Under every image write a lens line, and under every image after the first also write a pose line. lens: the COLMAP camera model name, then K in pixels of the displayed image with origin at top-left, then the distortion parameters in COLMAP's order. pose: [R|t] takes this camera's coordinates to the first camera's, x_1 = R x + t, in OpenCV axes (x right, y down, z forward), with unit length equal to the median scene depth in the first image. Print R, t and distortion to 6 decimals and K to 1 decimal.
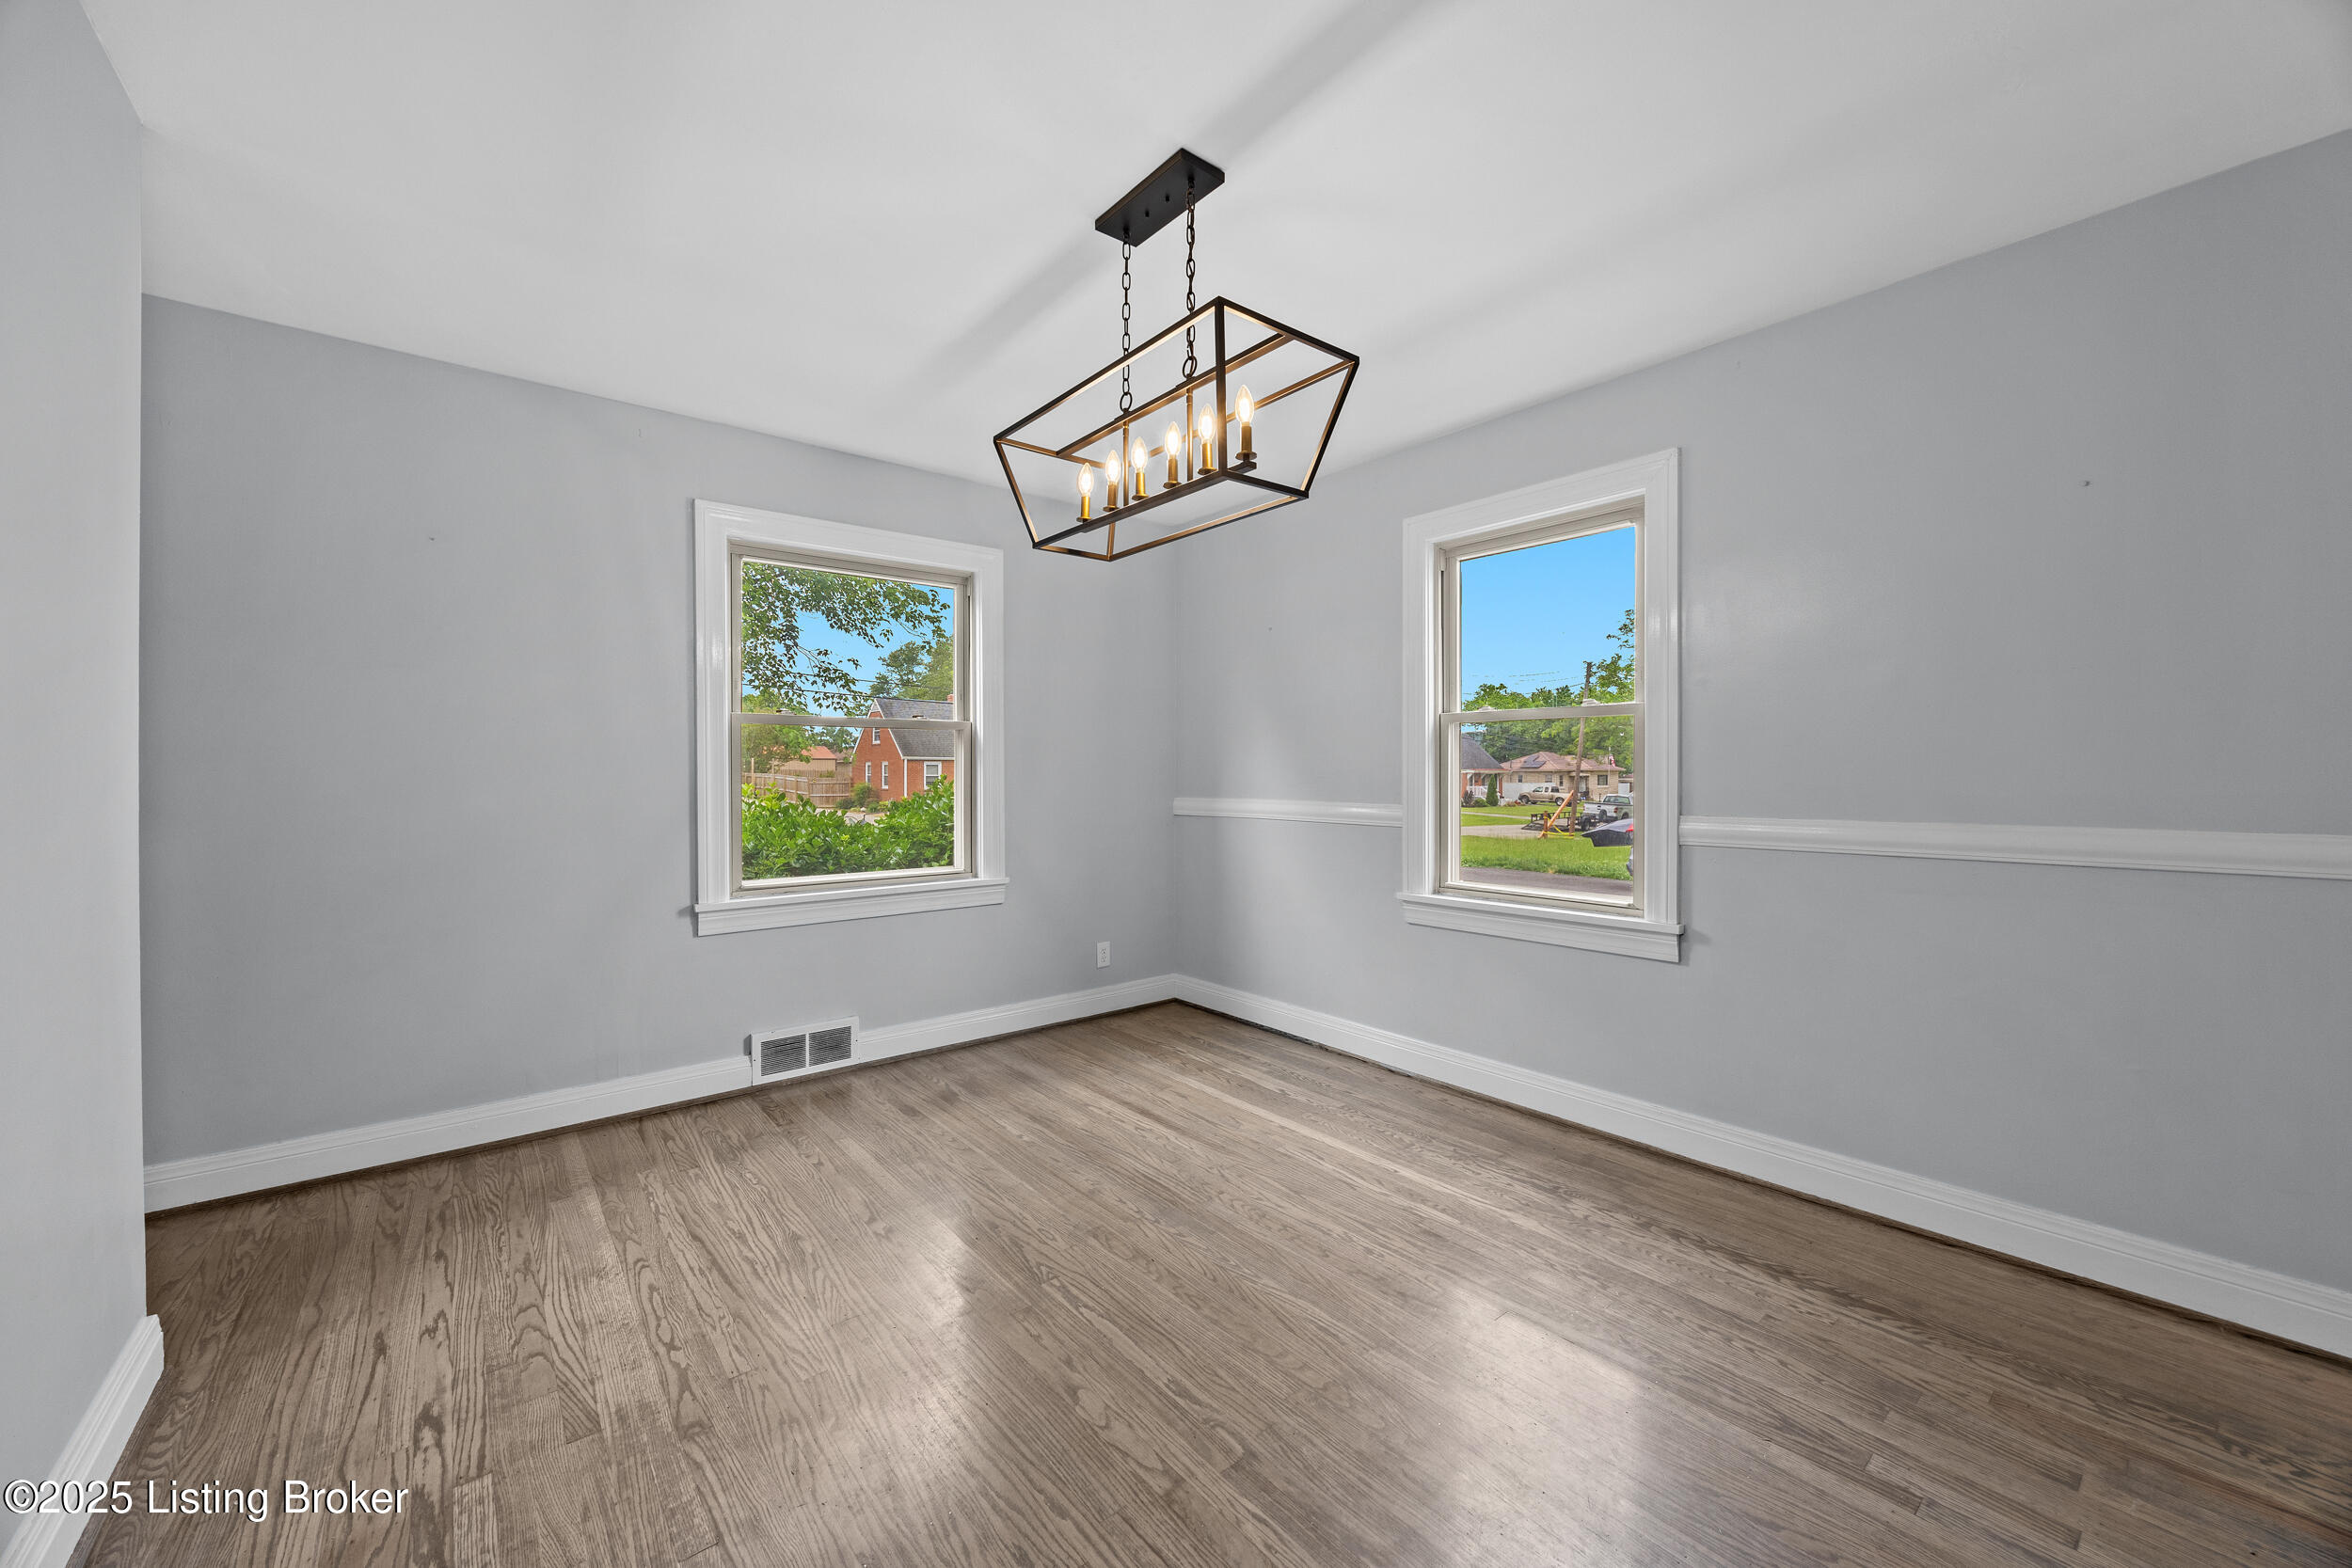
lens RADIAL K [[905.1, 0, 1173.4], [0, 905.1, 778.0], [0, 0, 1]] dist [-0.008789, 0.000122]
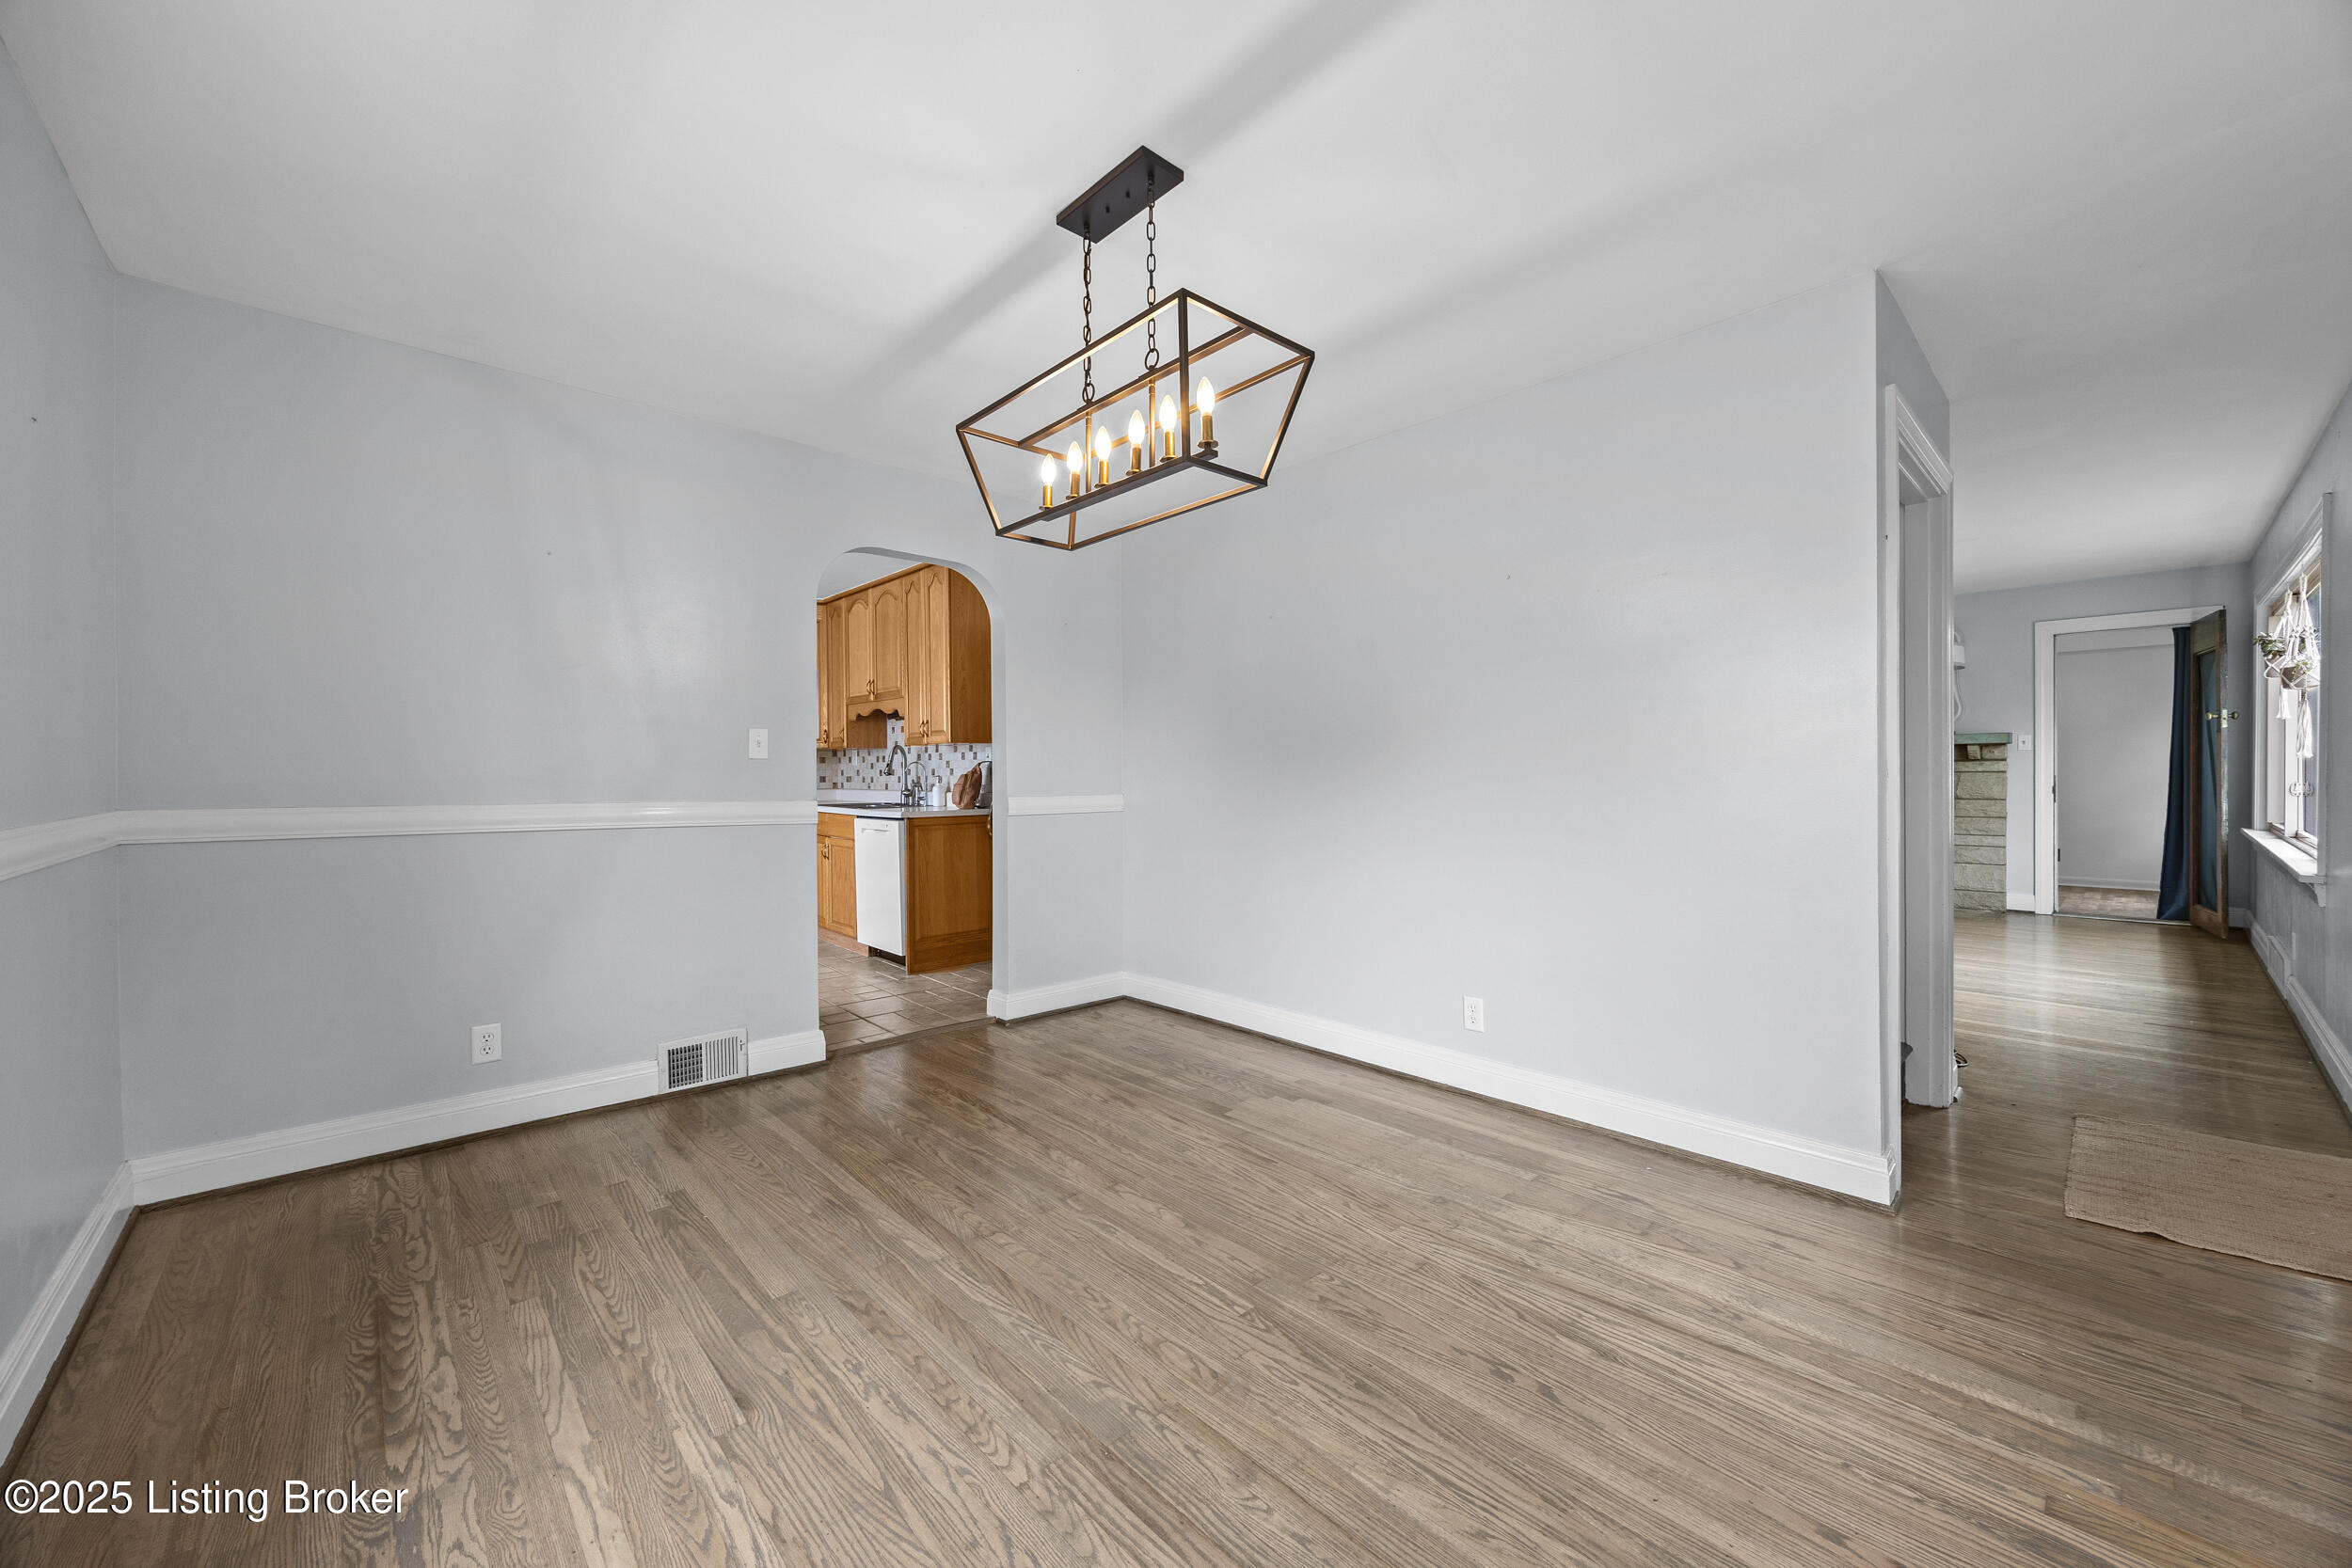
lens RADIAL K [[905.1, 0, 1181.1], [0, 905.1, 779.5], [0, 0, 1]] dist [-0.008789, 0.000122]
pose [[-0.997776, 0.011342, -0.065687, -0.017301], [0.010369, 0.999832, 0.015146, 0.008531], [0.065848, 0.014431, -0.997725, 1.873368]]
